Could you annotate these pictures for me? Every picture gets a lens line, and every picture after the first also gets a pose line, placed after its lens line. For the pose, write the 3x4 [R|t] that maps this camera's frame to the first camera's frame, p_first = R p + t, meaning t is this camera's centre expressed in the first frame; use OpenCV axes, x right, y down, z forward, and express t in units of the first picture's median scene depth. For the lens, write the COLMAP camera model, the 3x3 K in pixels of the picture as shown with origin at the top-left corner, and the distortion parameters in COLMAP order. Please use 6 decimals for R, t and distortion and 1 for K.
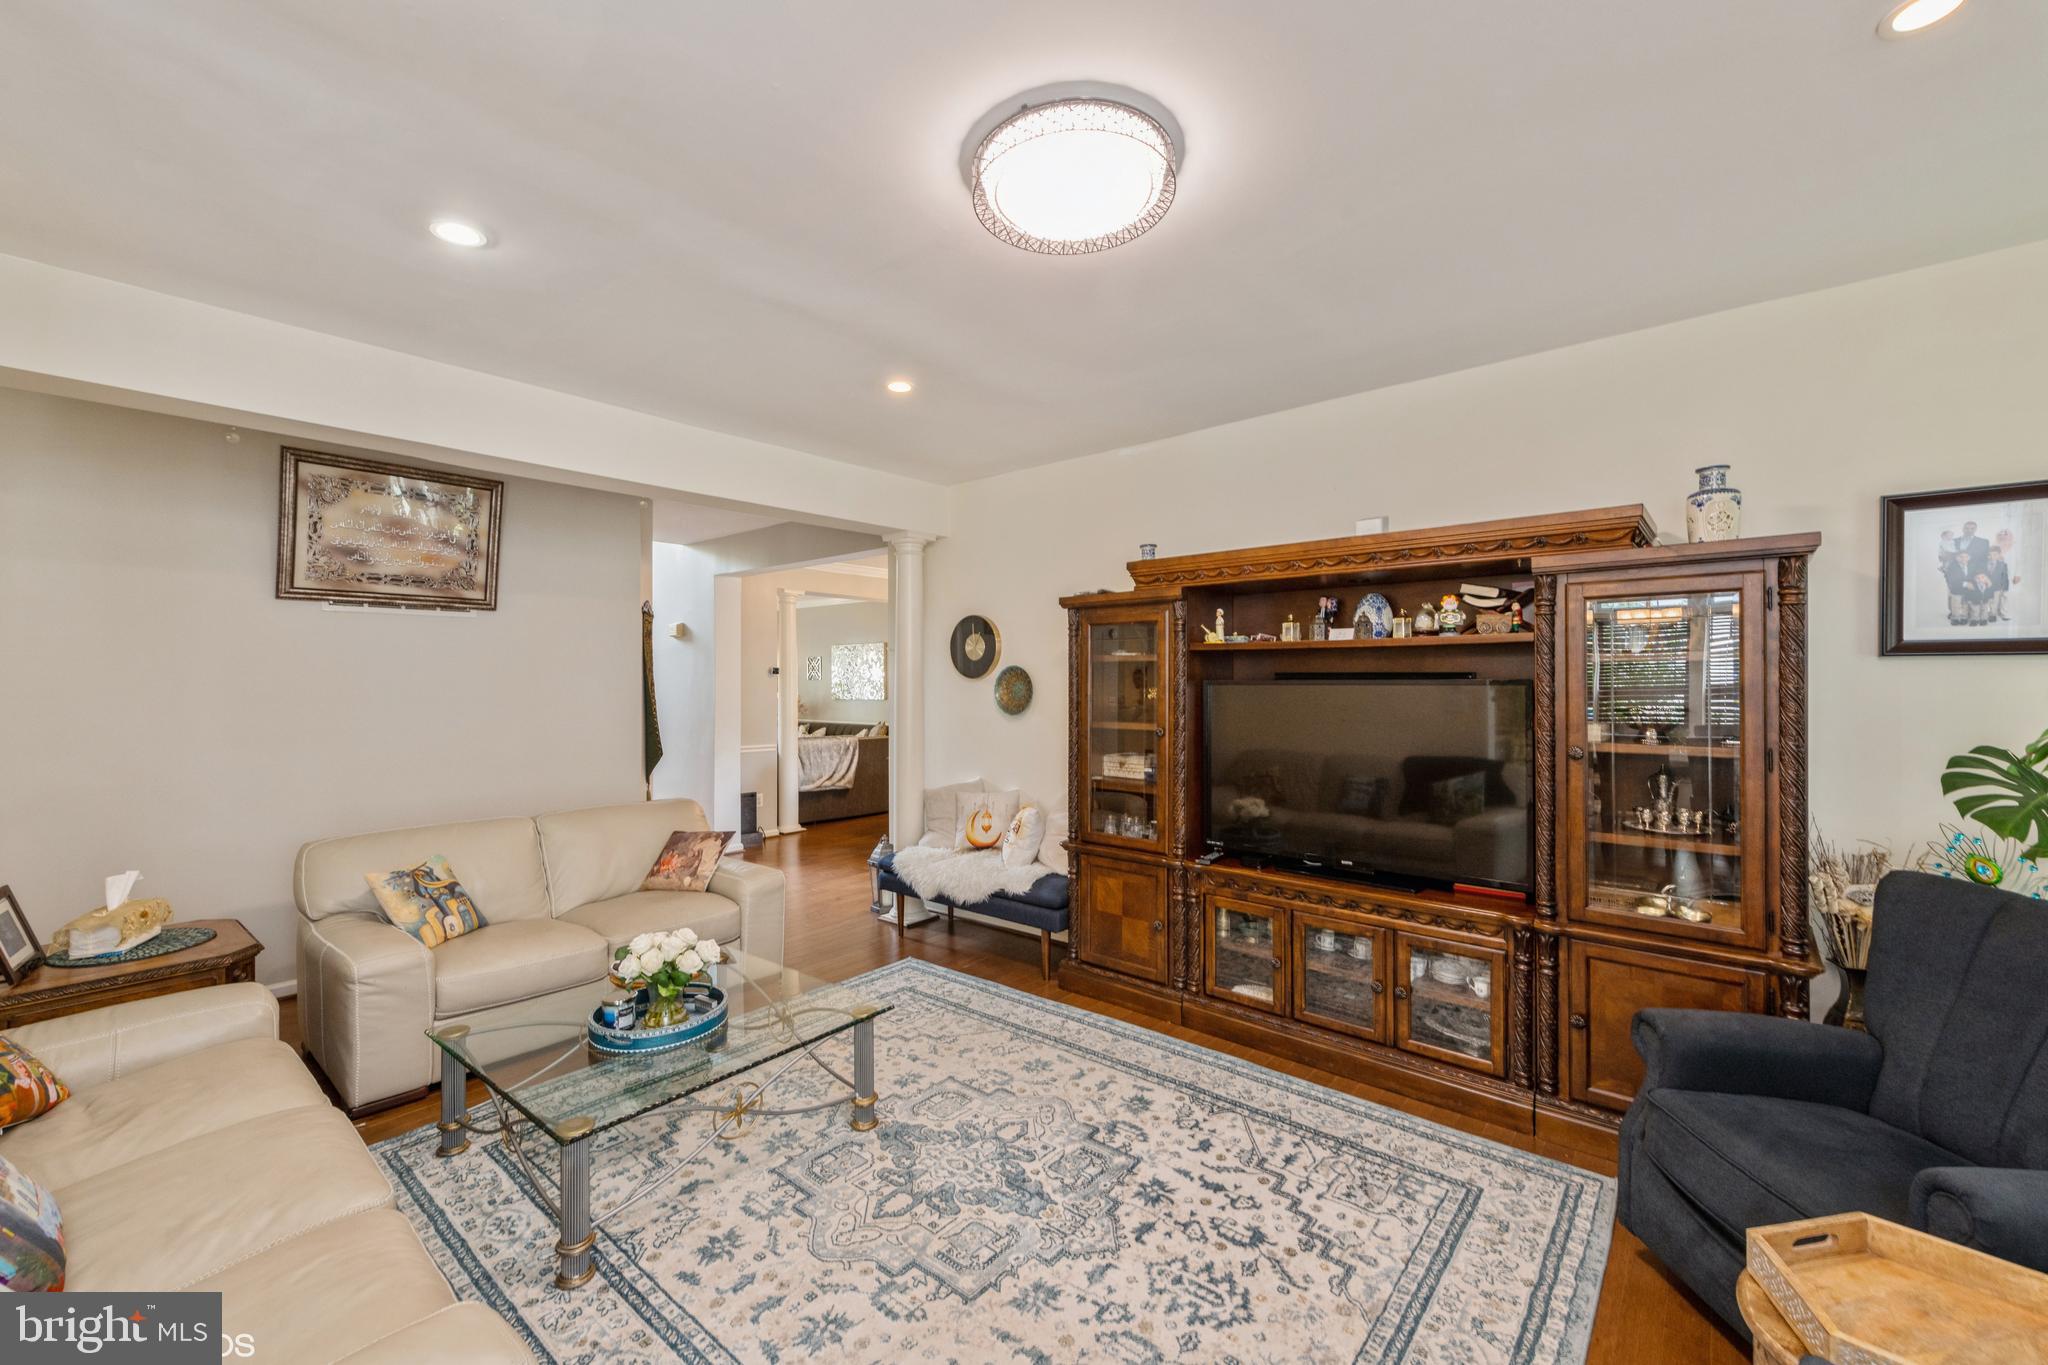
lens RADIAL K [[817.2, 0, 1027.2], [0, 817.2, 677.3], [0, 0, 1]] dist [0.015239, -0.002336]
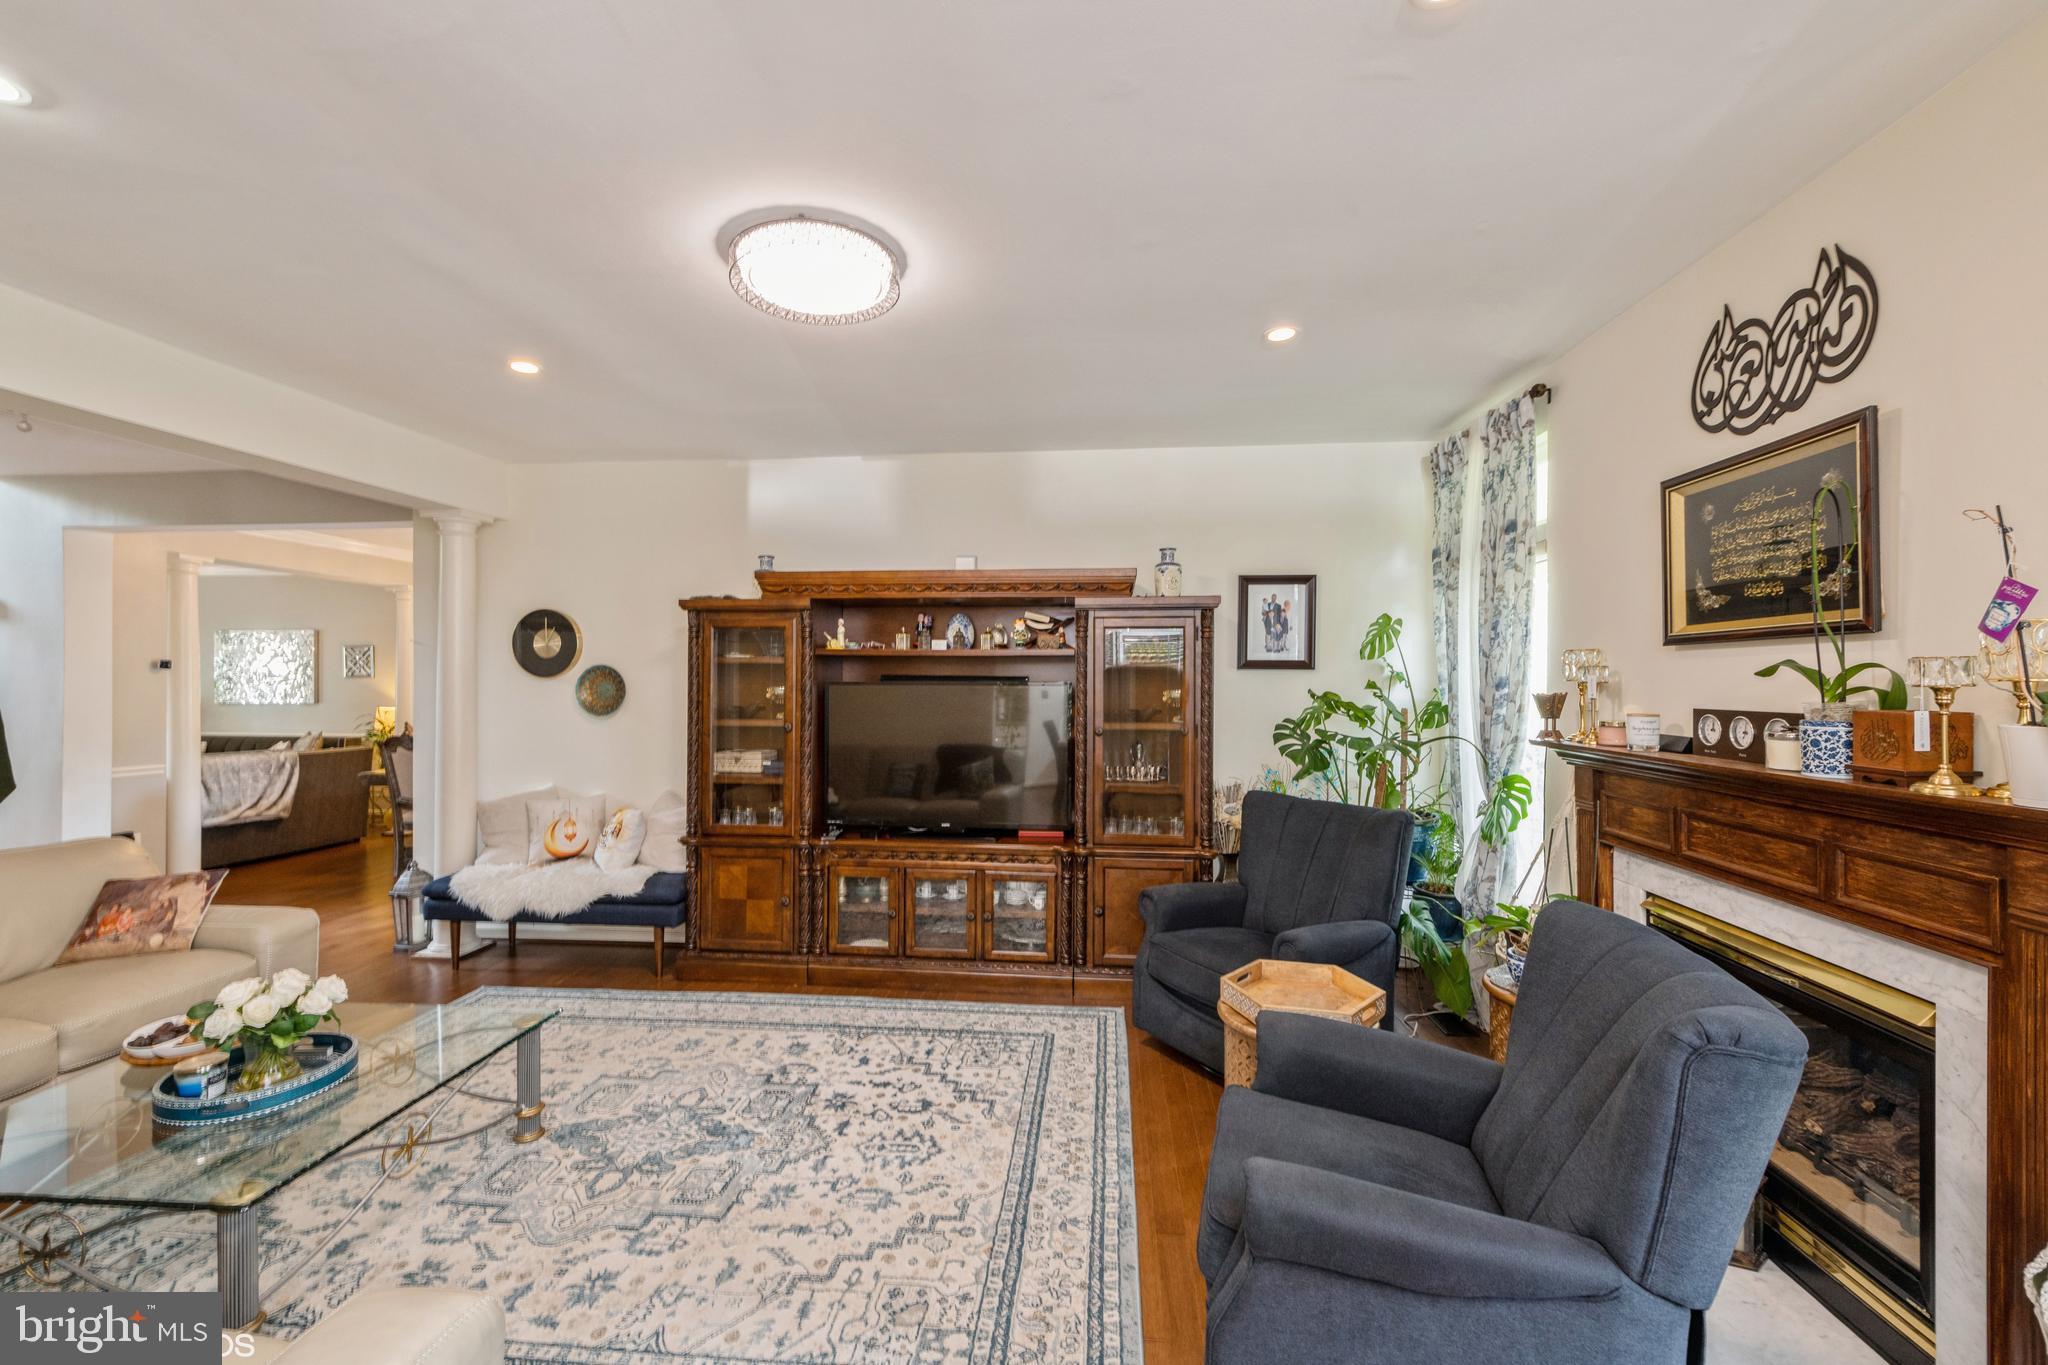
lens RADIAL K [[817.2, 0, 1020.5], [0, 817.2, 681.8], [0, 0, 1]] dist [0.015239, -0.002336]
pose [[0.826214, 0.004706, 0.563337, -0.254751], [-0.007237, 0.999971, 0.002262, 0.000490], [-0.563310, -0.005946, 0.826224, -0.123737]]
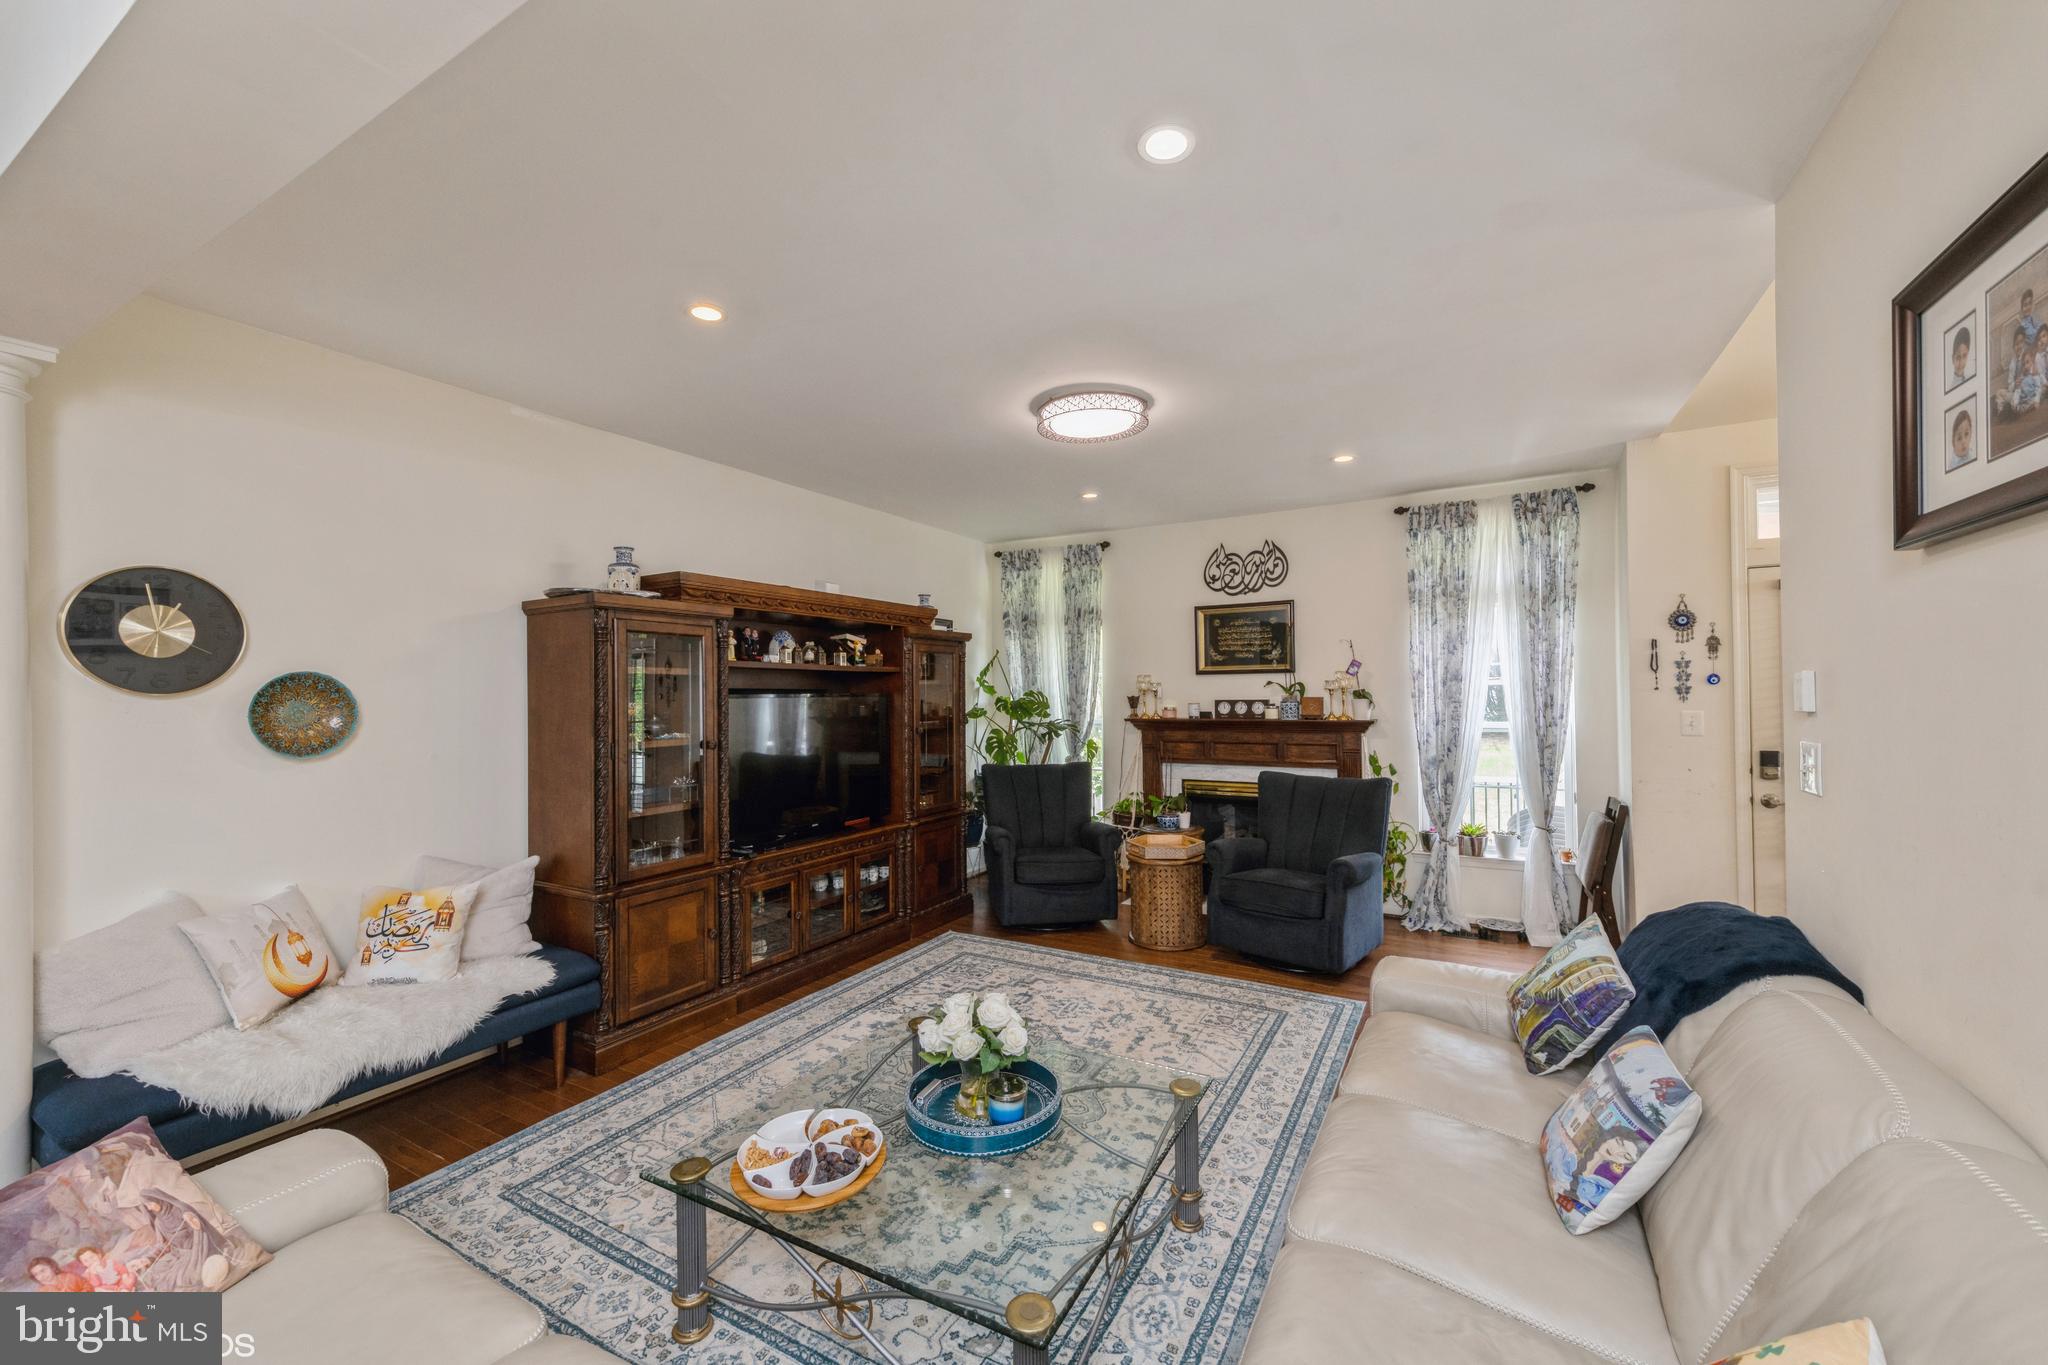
lens RADIAL K [[817.2, 0, 1005.4], [0, 817.2, 687.4], [0, 0, 1]] dist [0.015239, -0.002336]
pose [[-0.171276, 0.012408, 0.985145, -1.143418], [0.006971, 0.999911, -0.011382, 0.012334], [-0.985198, 0.004918, -0.171347, 1.017022]]
